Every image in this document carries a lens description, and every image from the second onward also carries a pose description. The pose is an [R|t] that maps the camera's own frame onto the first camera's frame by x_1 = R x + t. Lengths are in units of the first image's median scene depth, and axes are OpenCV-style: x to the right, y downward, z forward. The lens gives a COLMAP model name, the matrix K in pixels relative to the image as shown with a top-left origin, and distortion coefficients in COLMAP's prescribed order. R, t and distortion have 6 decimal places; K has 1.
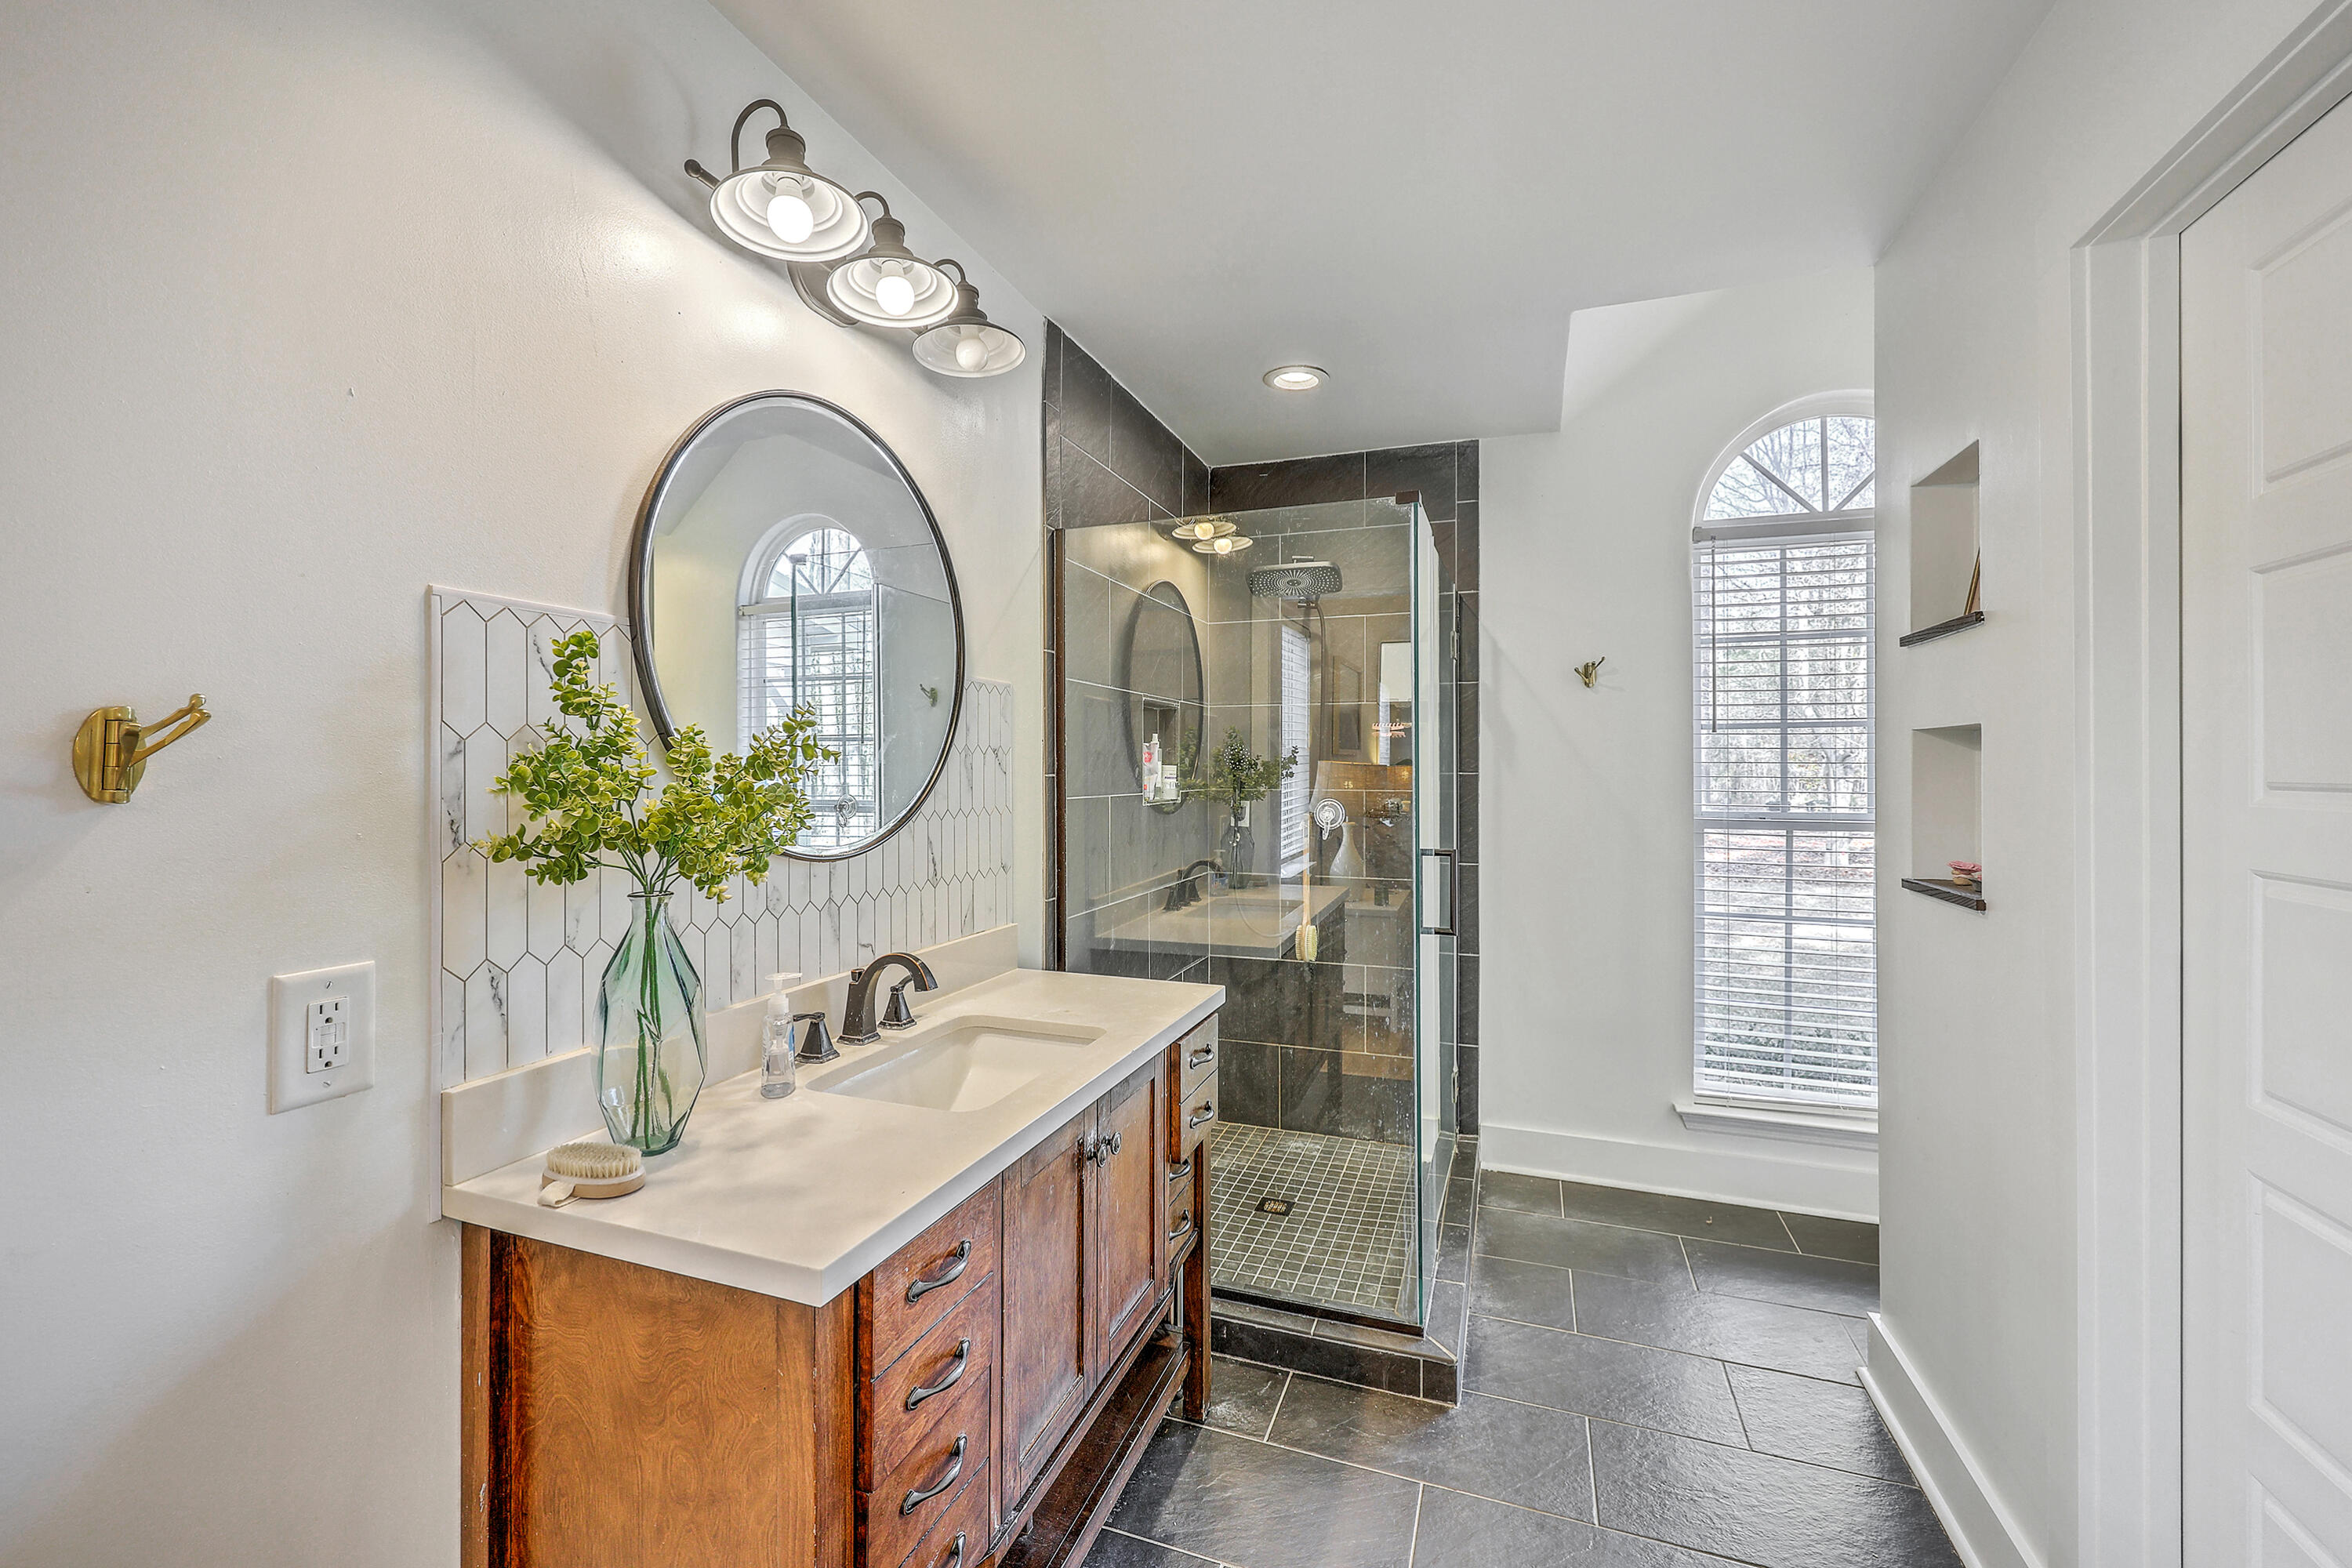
lens RADIAL K [[956.2, 0, 1177.4], [0, 956.2, 771.3], [0, 0, 1]] dist [0.000495, 0.000224]
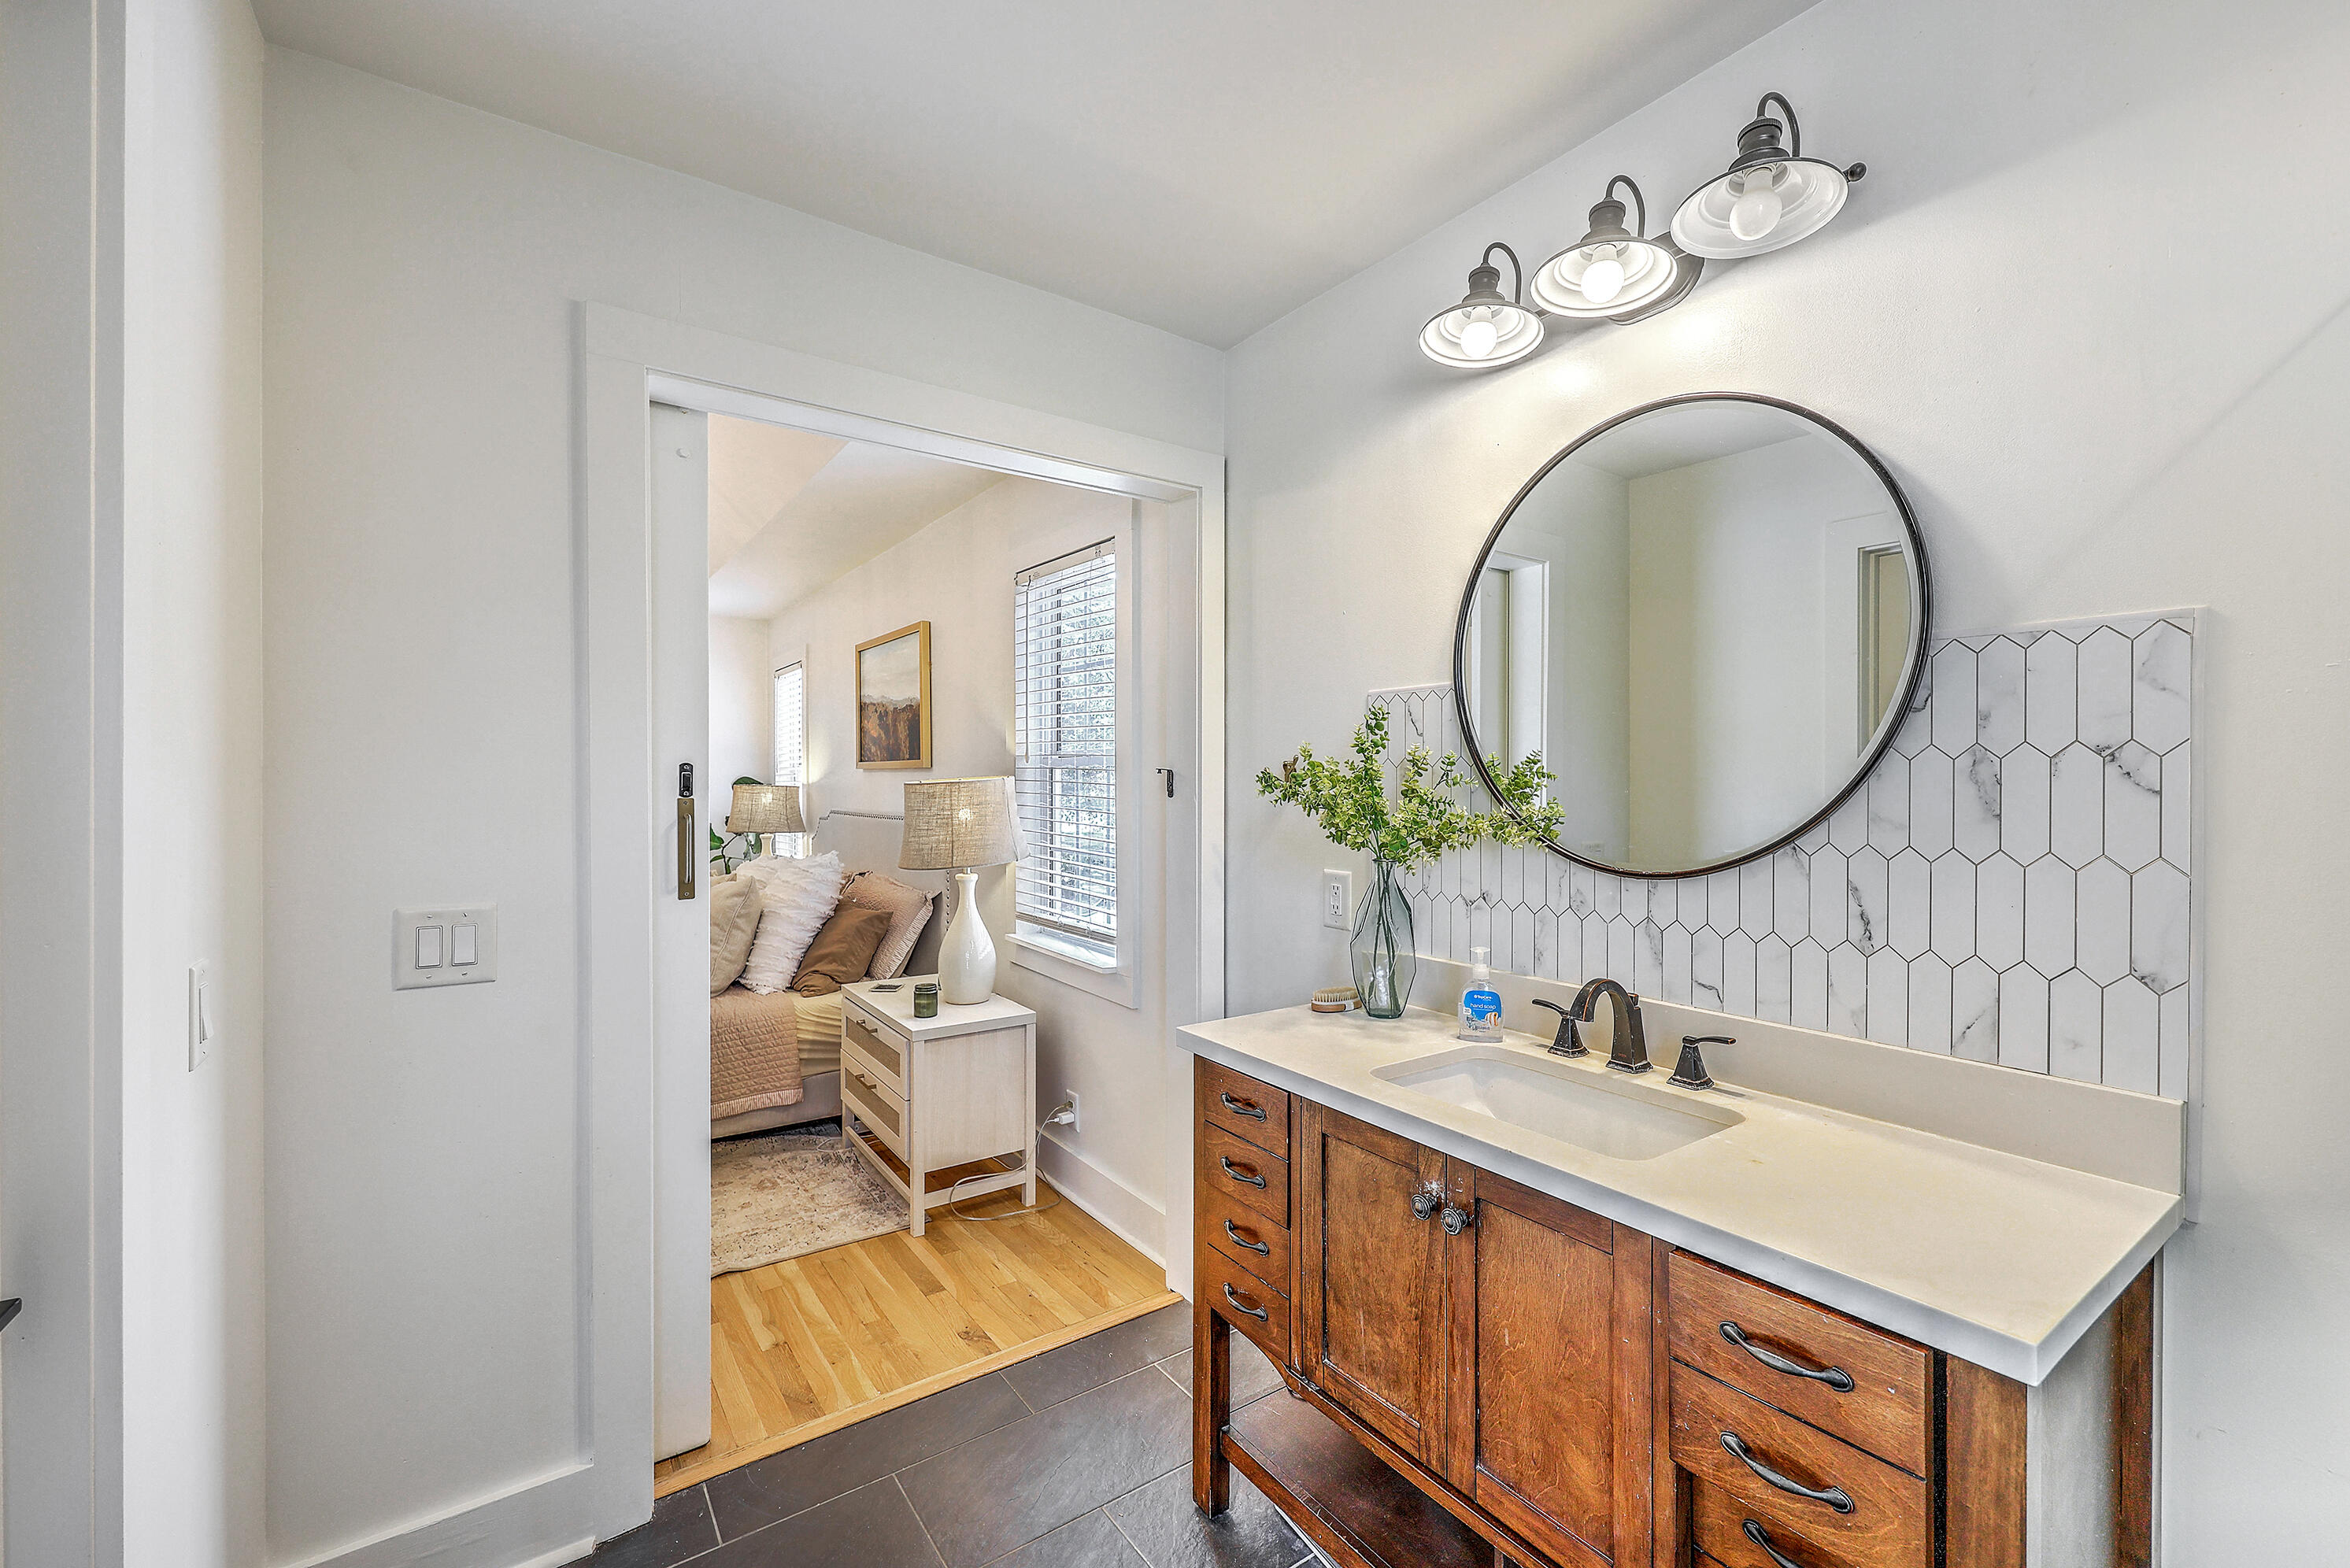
lens RADIAL K [[955.3, 0, 1168.3], [0, 955.3, 783.1], [0, 0, 1]] dist [0.000495, 0.000224]
pose [[-0.562044, 0.008398, -0.827065, 0.613124], [0.002621, 0.999962, 0.008373, -0.010207], [0.827103, 0.002538, -0.562044, 0.996498]]
